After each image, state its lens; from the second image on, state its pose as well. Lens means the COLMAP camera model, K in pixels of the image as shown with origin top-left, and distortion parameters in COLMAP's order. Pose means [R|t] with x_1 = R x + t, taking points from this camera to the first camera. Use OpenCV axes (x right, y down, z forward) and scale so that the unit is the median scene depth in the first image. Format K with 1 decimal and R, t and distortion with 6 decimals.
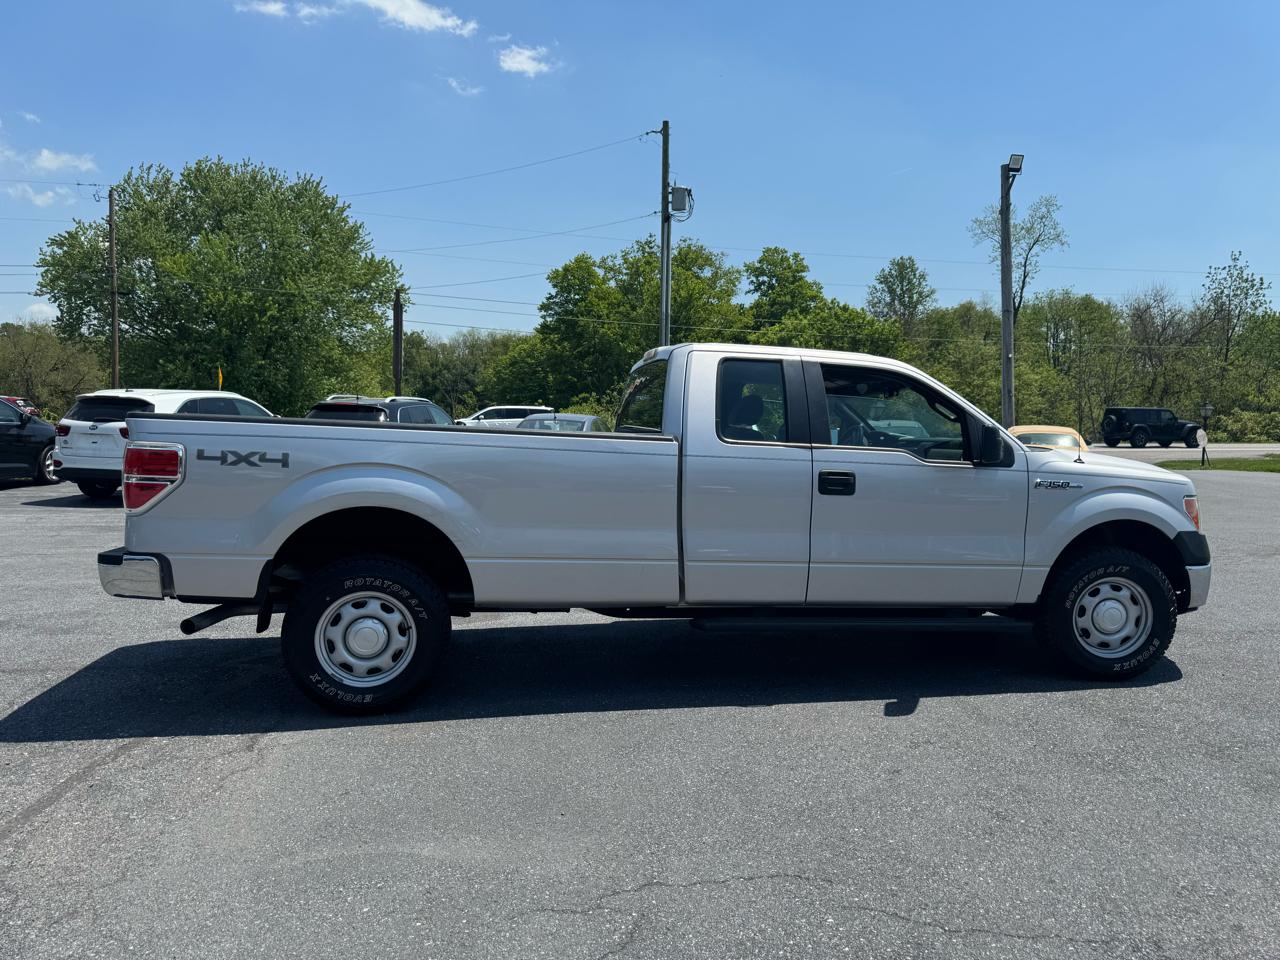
lens RADIAL K [[902.4, 0, 647.4], [0, 902.4, 482.0], [0, 0, 1]] dist [0.081566, -0.116646]
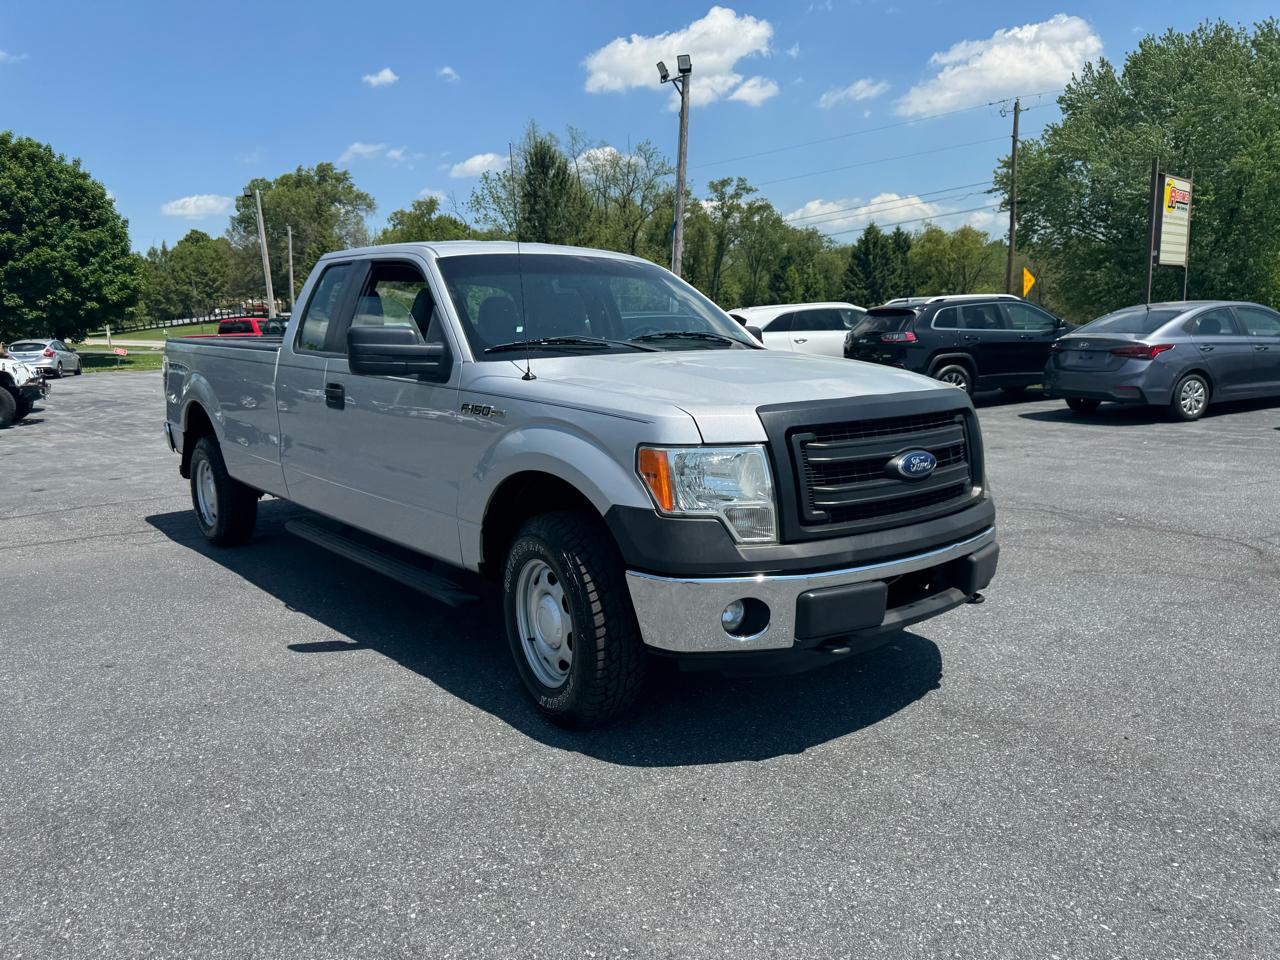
lens RADIAL K [[909.1, 0, 633.3], [0, 909.1, 476.6], [0, 0, 1]] dist [0.049725, -0.065036]
pose [[0.492480, 0.108367, -0.863551, 1.012269], [-0.022595, 0.993475, 0.111786, -0.024148], [0.870030, -0.035540, 0.491715, 0.698535]]
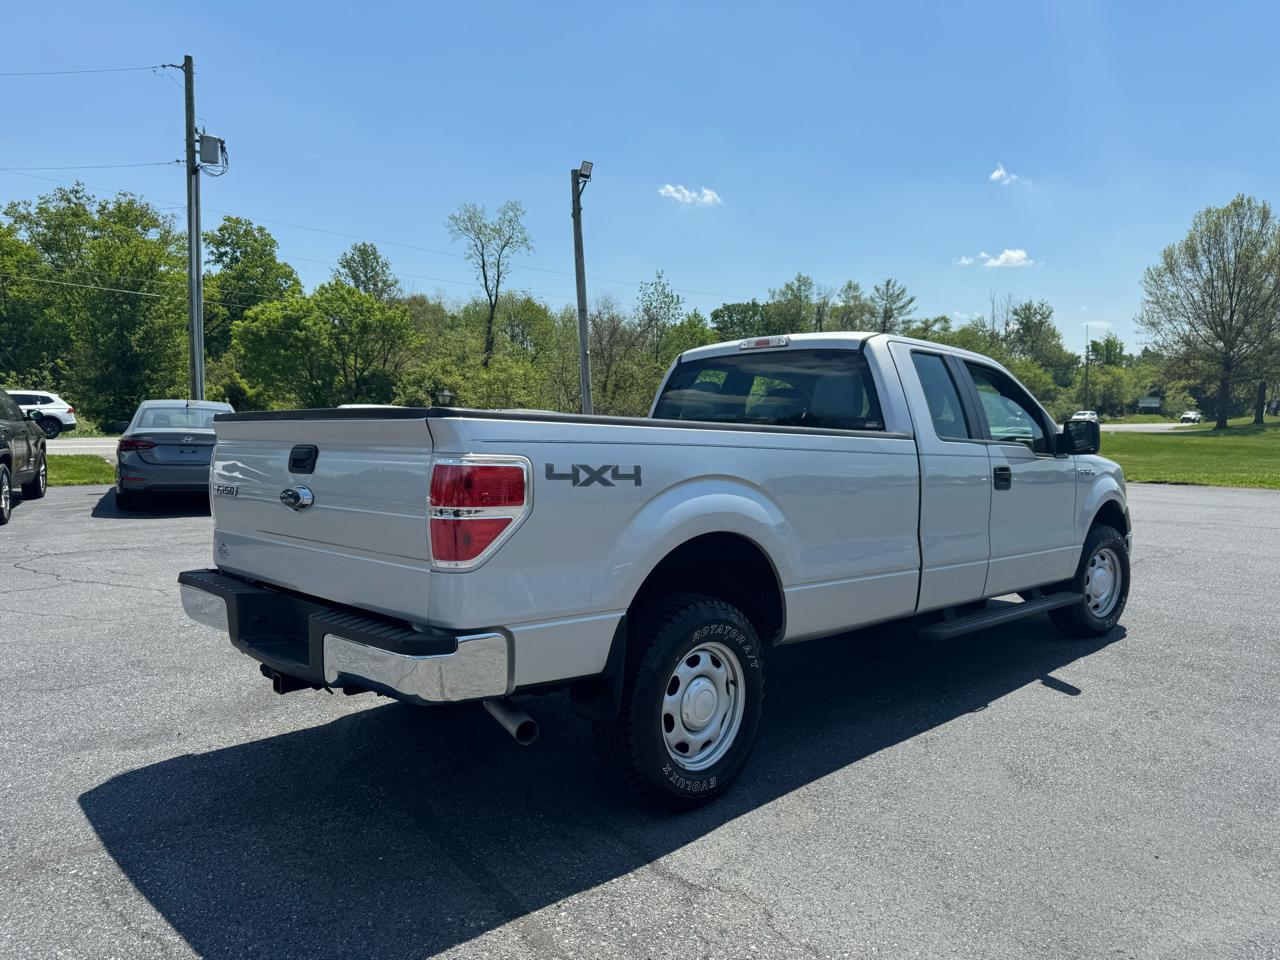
lens RADIAL K [[910.0, 0, 636.0], [0, 910.0, 479.0], [0, 0, 1]] dist [0.045836, -0.066755]
pose [[0.833386, -0.034086, 0.551639, -0.615979], [0.029252, 0.999418, 0.017562, -0.026345], [-0.551916, 0.001501, 0.833898, 0.314443]]
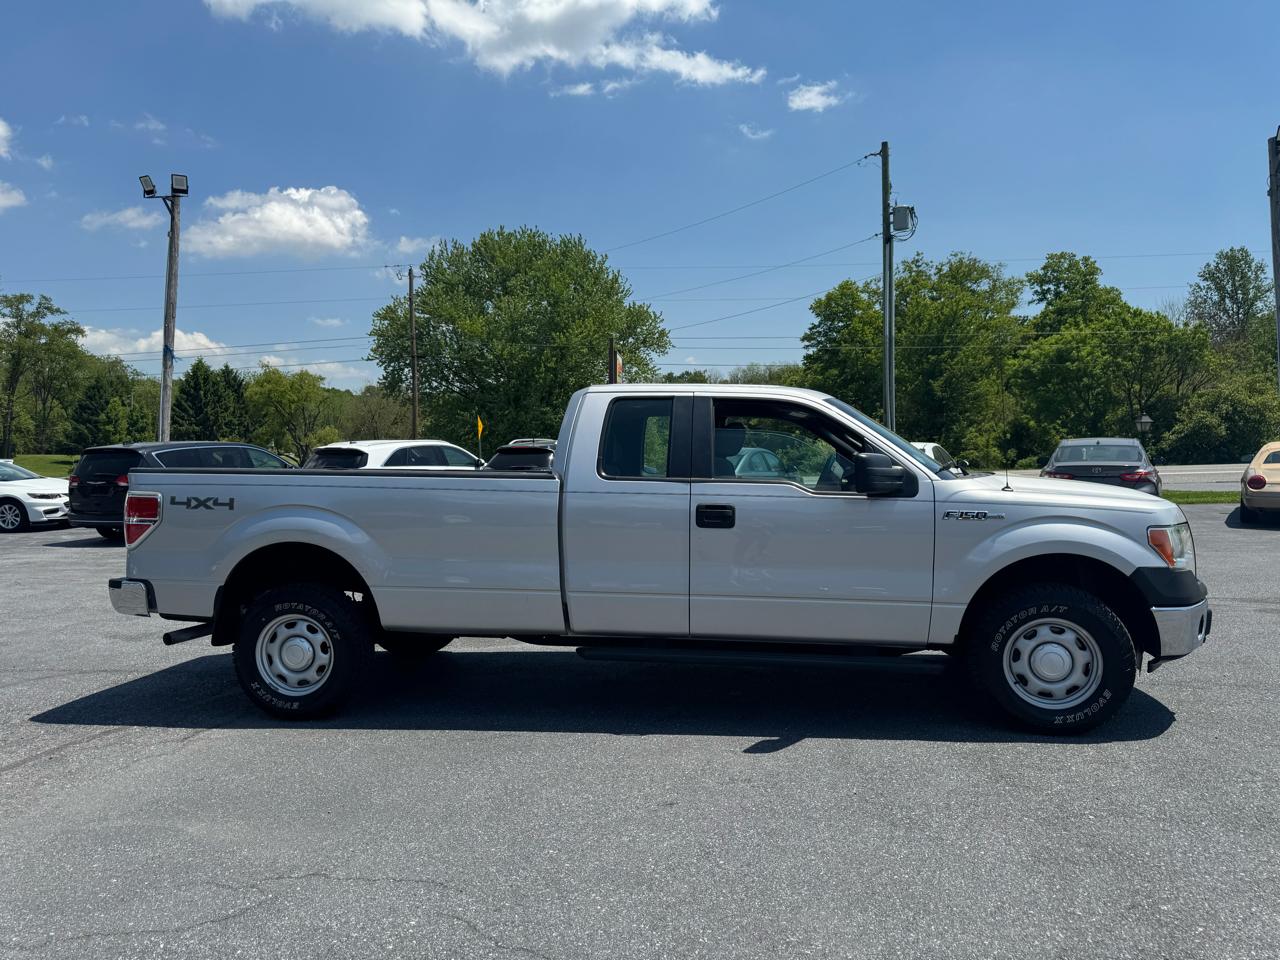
lens RADIAL K [[910.5, 0, 636.4], [0, 910.5, 484.7], [0, 0, 1]] dist [0.044922, -0.059101]
pose [[0.946847, -0.022629, -0.320887, 0.391618], [0.012313, 0.999341, -0.034141, -0.000752], [0.321448, 0.028375, 0.946502, 0.014562]]
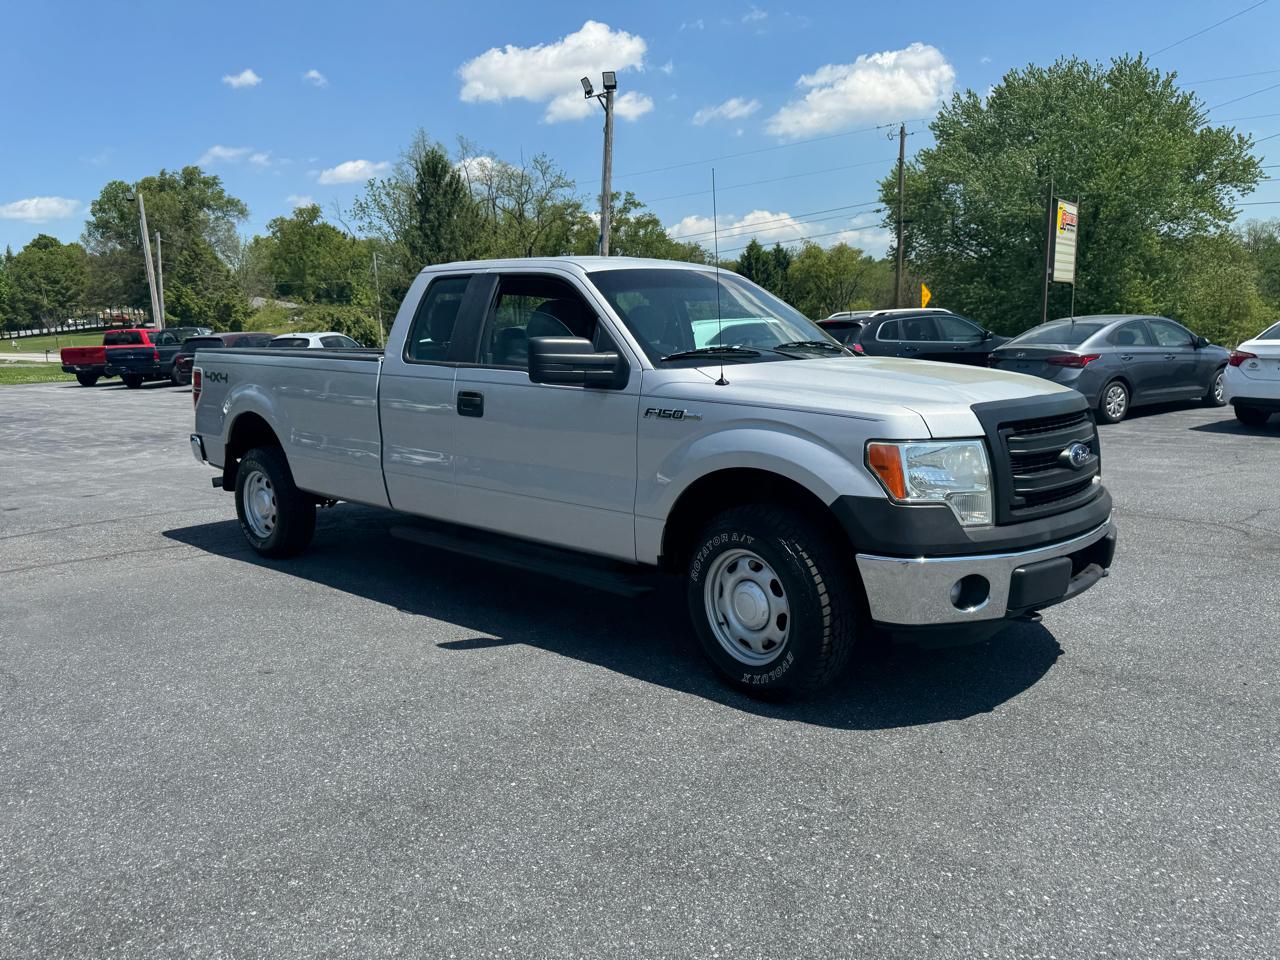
lens RADIAL K [[910.0, 0, 636.0], [0, 910.0, 479.0], [0, 0, 1]] dist [0.045836, -0.066755]
pose [[0.601196, 0.089459, -0.794079, 0.940515], [-0.016451, 0.994889, 0.099627, -0.015792], [0.798932, -0.046832, 0.599595, 0.488264]]
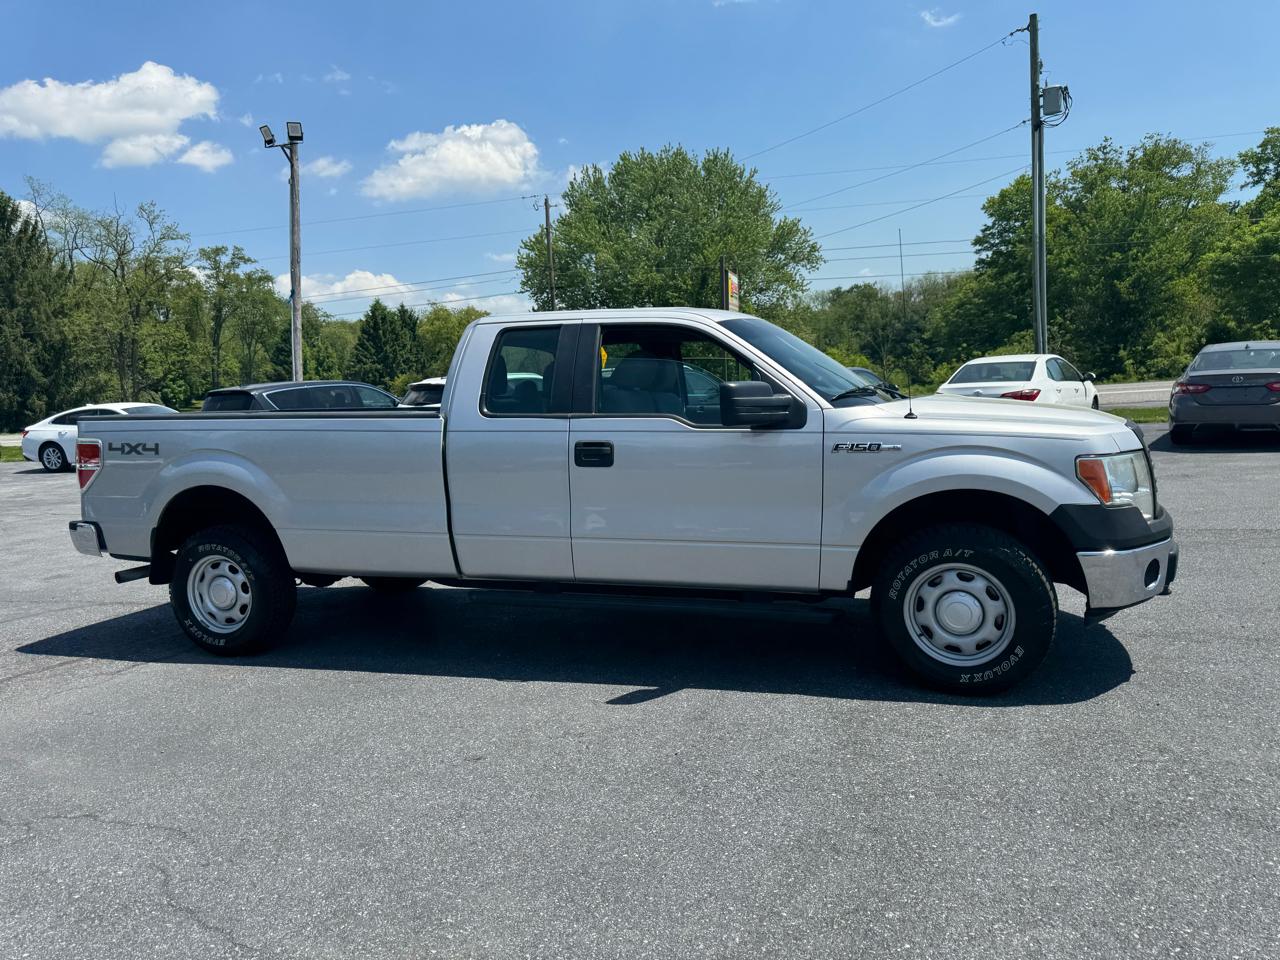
lens RADIAL K [[910.5, 0, 636.4], [0, 910.5, 484.7], [0, 0, 1]] dist [0.044922, -0.059101]
pose [[0.870165, -0.008015, -0.492695, 0.617920], [0.034476, 0.998408, 0.044648, -0.006649], [0.491552, -0.055838, 0.869056, 0.176000]]
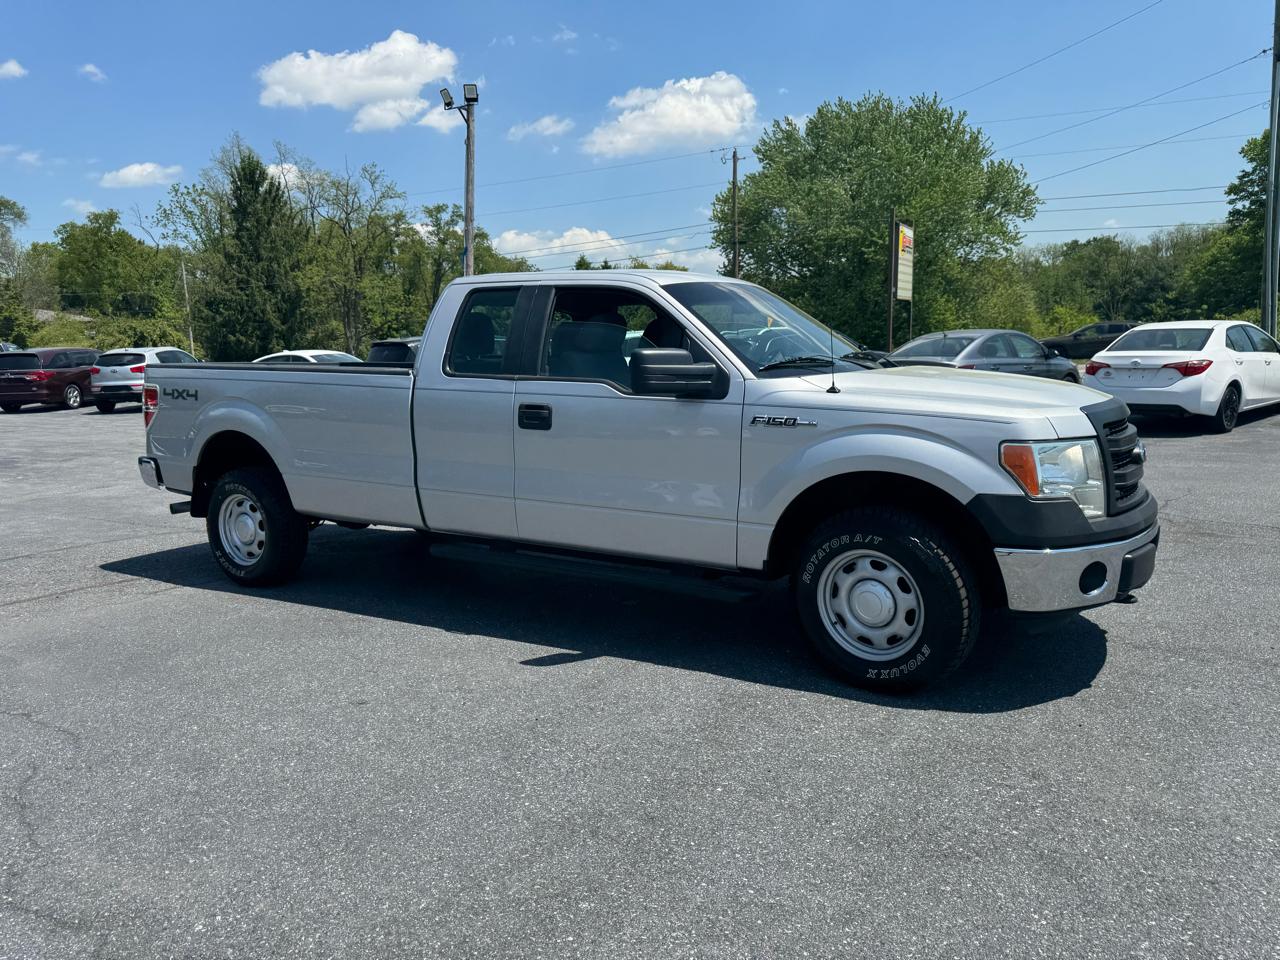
lens RADIAL K [[909.1, 0, 633.3], [0, 909.1, 476.6], [0, 0, 1]] dist [0.049725, -0.065036]
pose [[0.740523, 0.055511, -0.669735, 0.800722], [-0.002765, 0.996826, 0.079565, -0.010458], [0.672026, -0.057068, 0.738326, 0.319972]]
